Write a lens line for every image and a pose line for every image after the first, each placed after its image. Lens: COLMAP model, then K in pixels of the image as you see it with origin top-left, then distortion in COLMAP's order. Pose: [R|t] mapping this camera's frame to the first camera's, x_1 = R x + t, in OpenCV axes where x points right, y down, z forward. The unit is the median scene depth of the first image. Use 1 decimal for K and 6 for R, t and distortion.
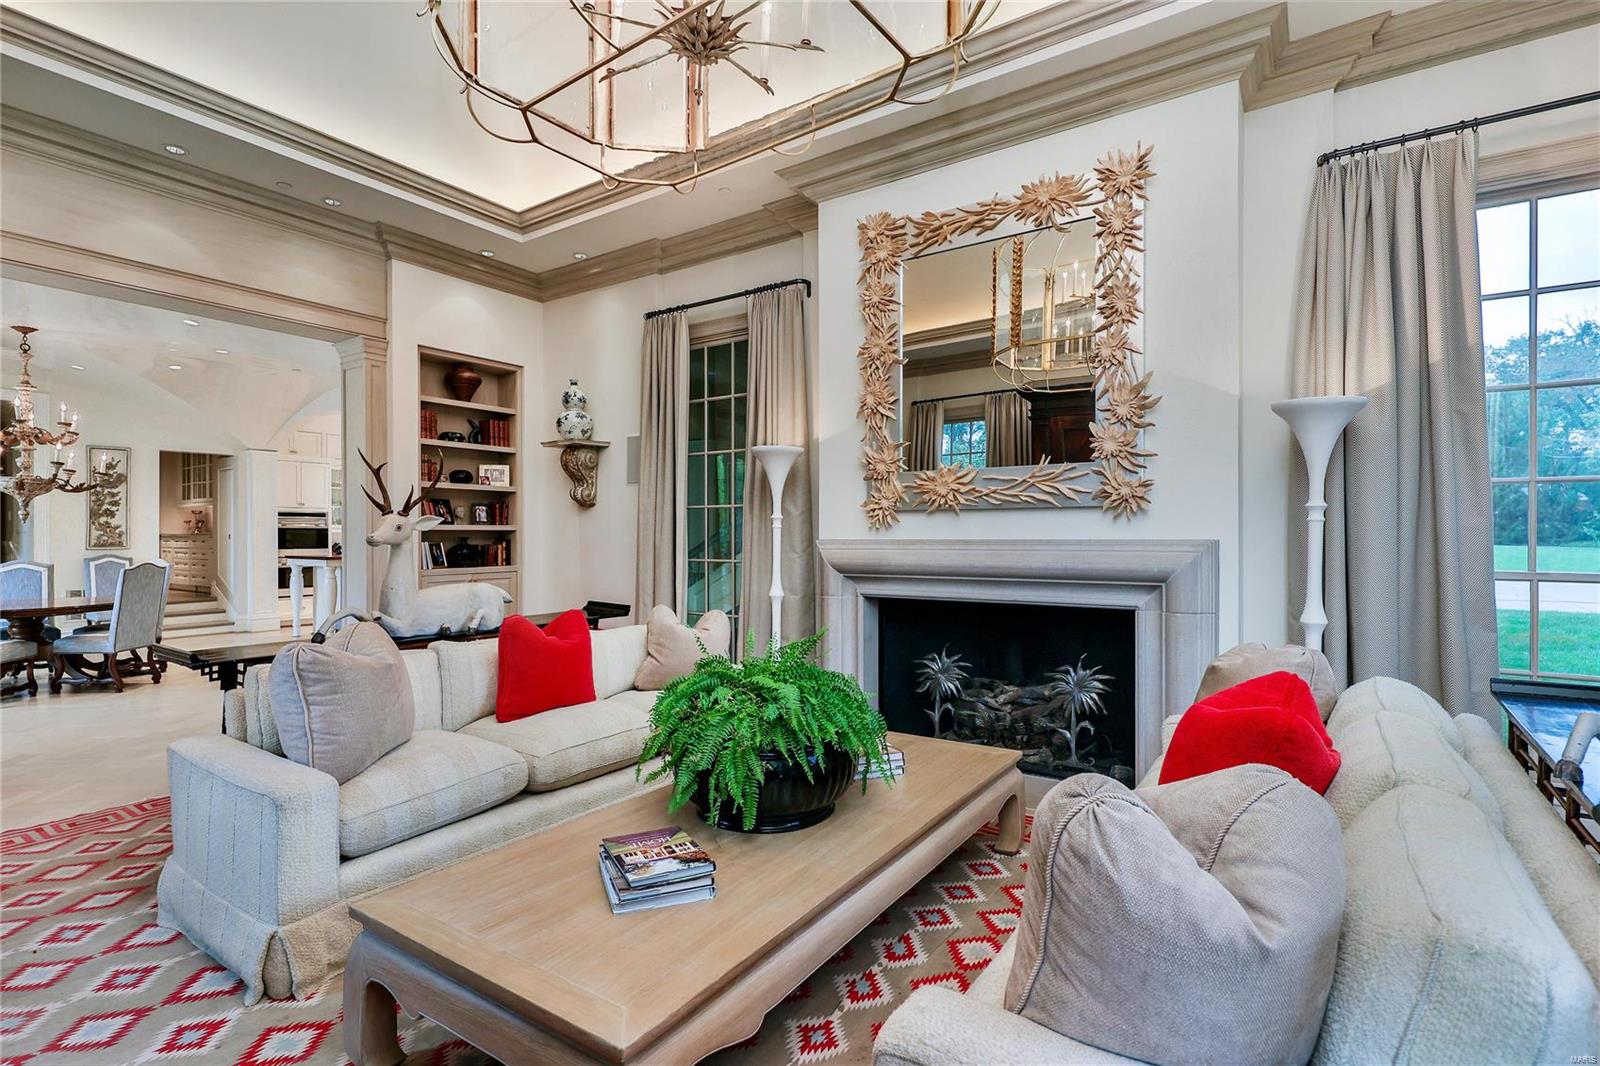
lens RADIAL K [[775.8, 0, 795.2], [0, 775.8, 541.1], [0, 0, 1]] dist [-0.002616, -0.001743]
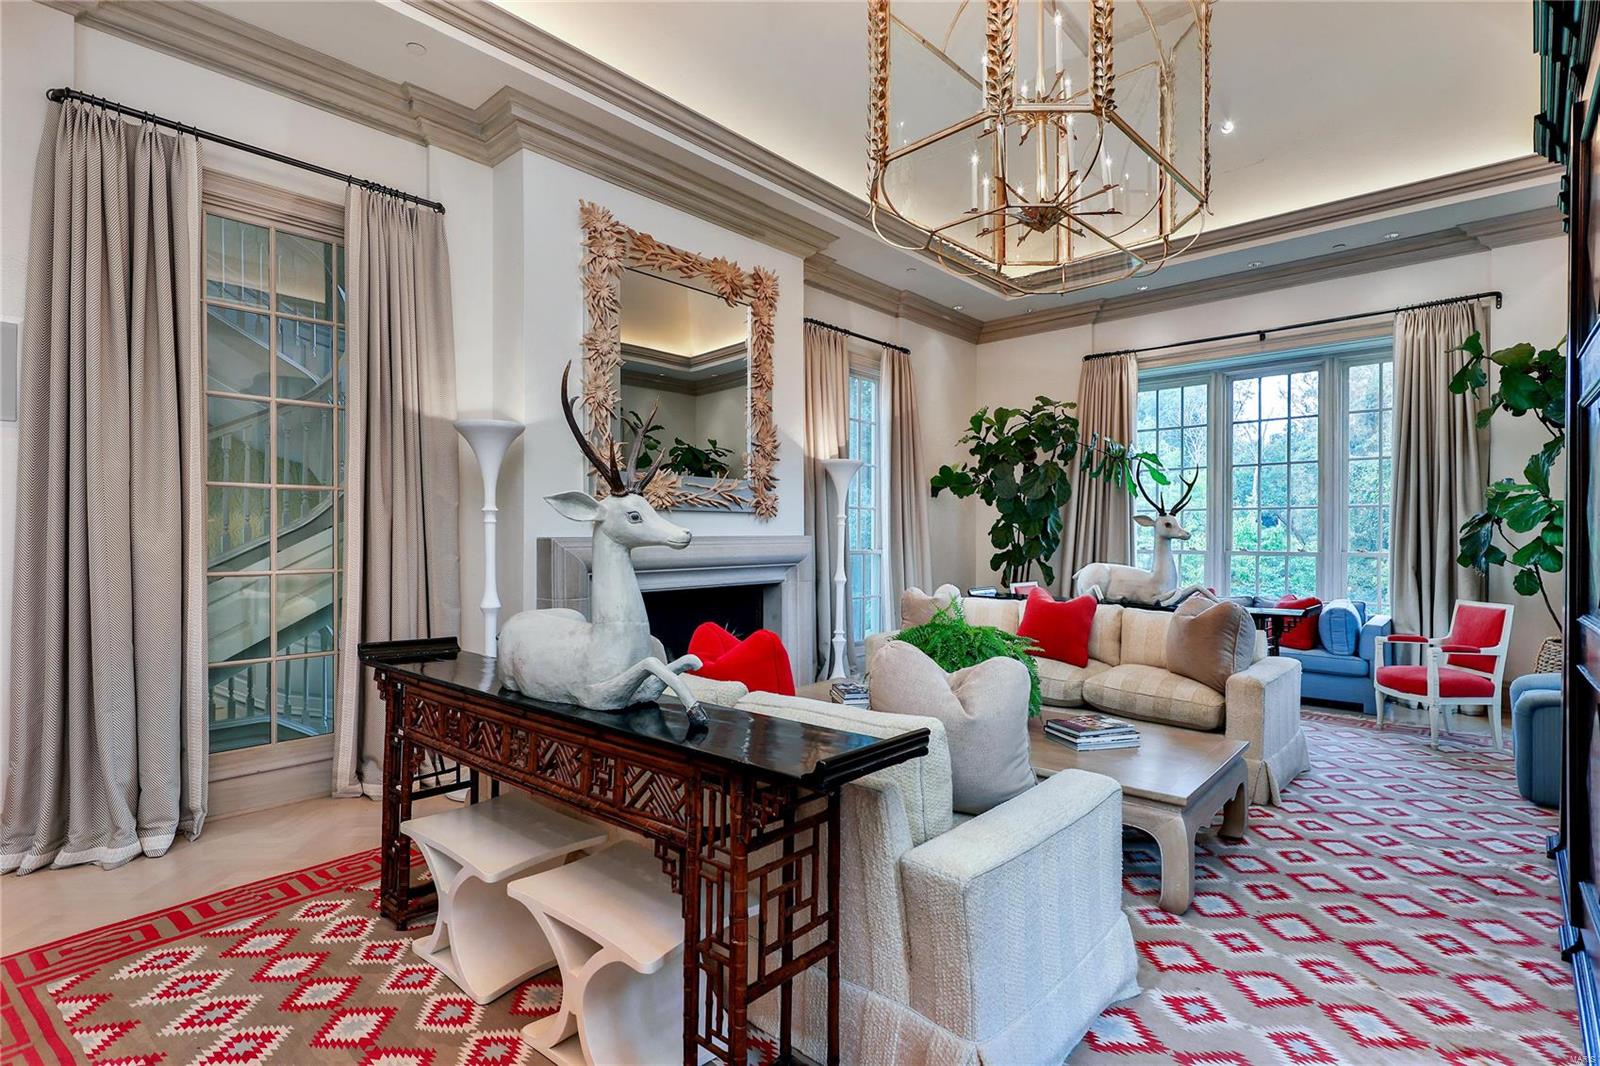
lens RADIAL K [[775.8, 0, 798.8], [0, 775.8, 537.8], [0, 0, 1]] dist [-0.002616, -0.001743]
pose [[0.114588, -0.011599, 0.993345, -0.983382], [-0.000809, 0.999930, 0.011769, -0.014465], [-0.993413, -0.002152, 0.114571, 0.733231]]
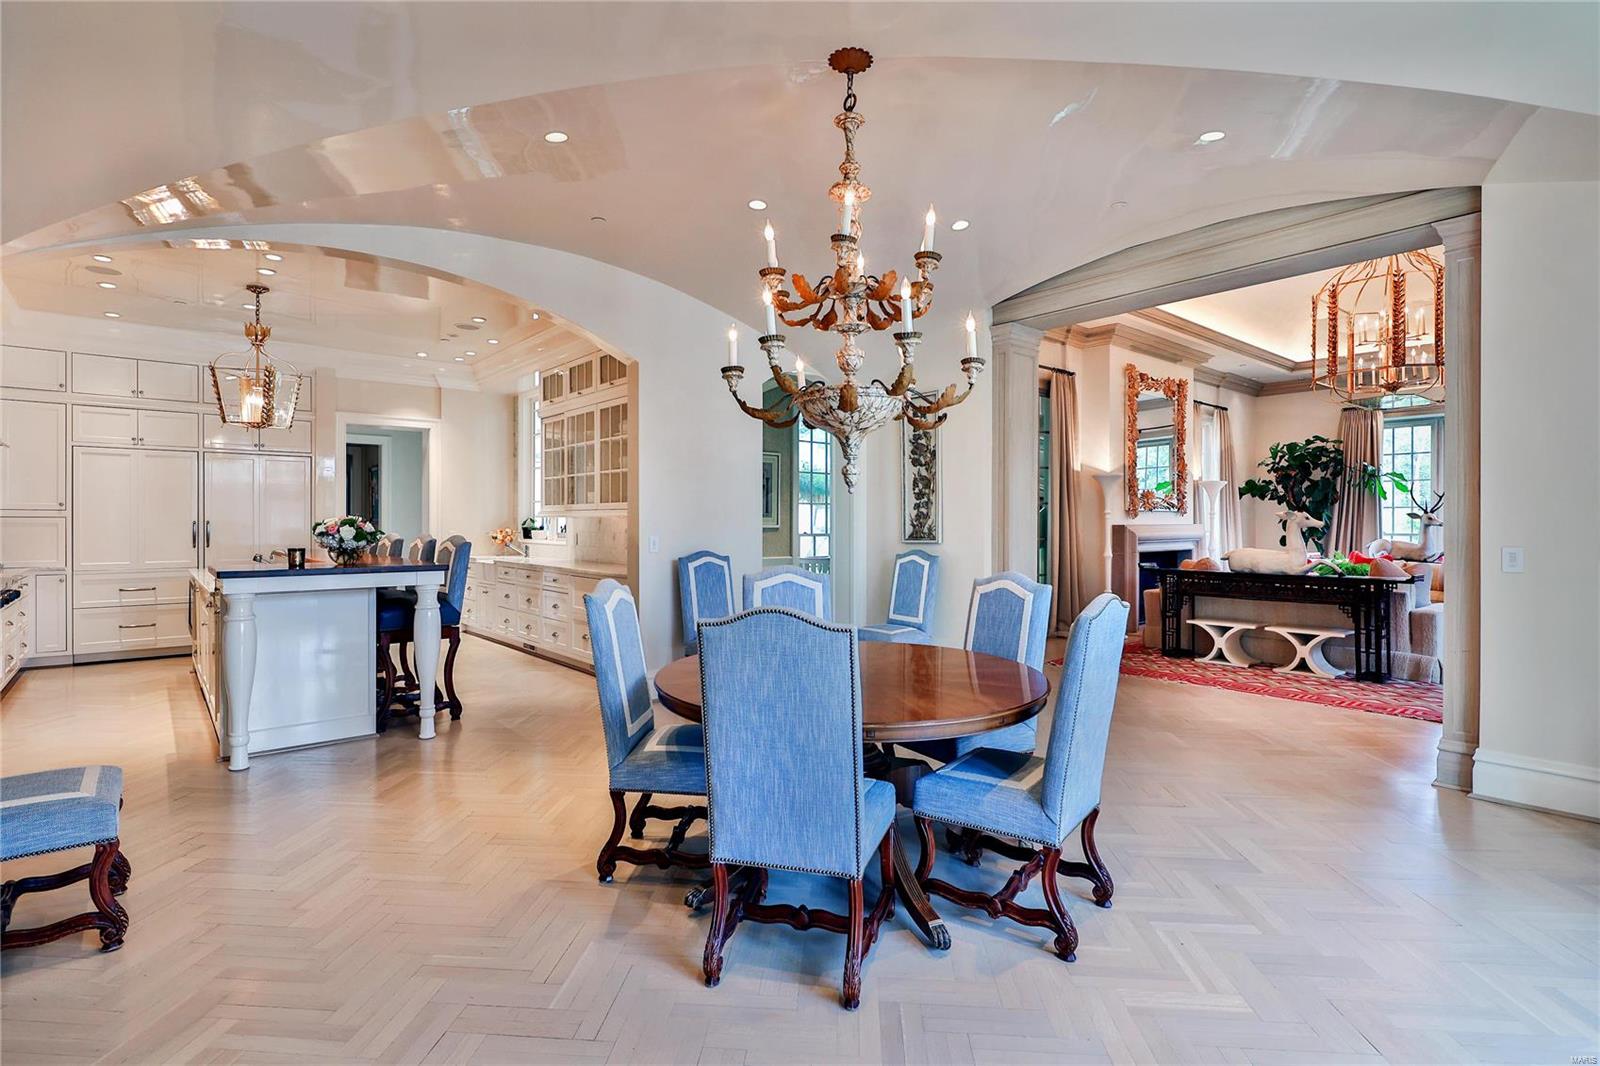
lens RADIAL K [[775.8, 0, 799.6], [0, 775.8, 522.3], [0, 0, 1]] dist [-0.002616, -0.001743]
pose [[0.243126, -0.009902, 0.969944, -2.392495], [0.000093, 0.999948, 0.010185, -0.032730], [-0.969995, -0.002386, 0.243114, 1.551912]]
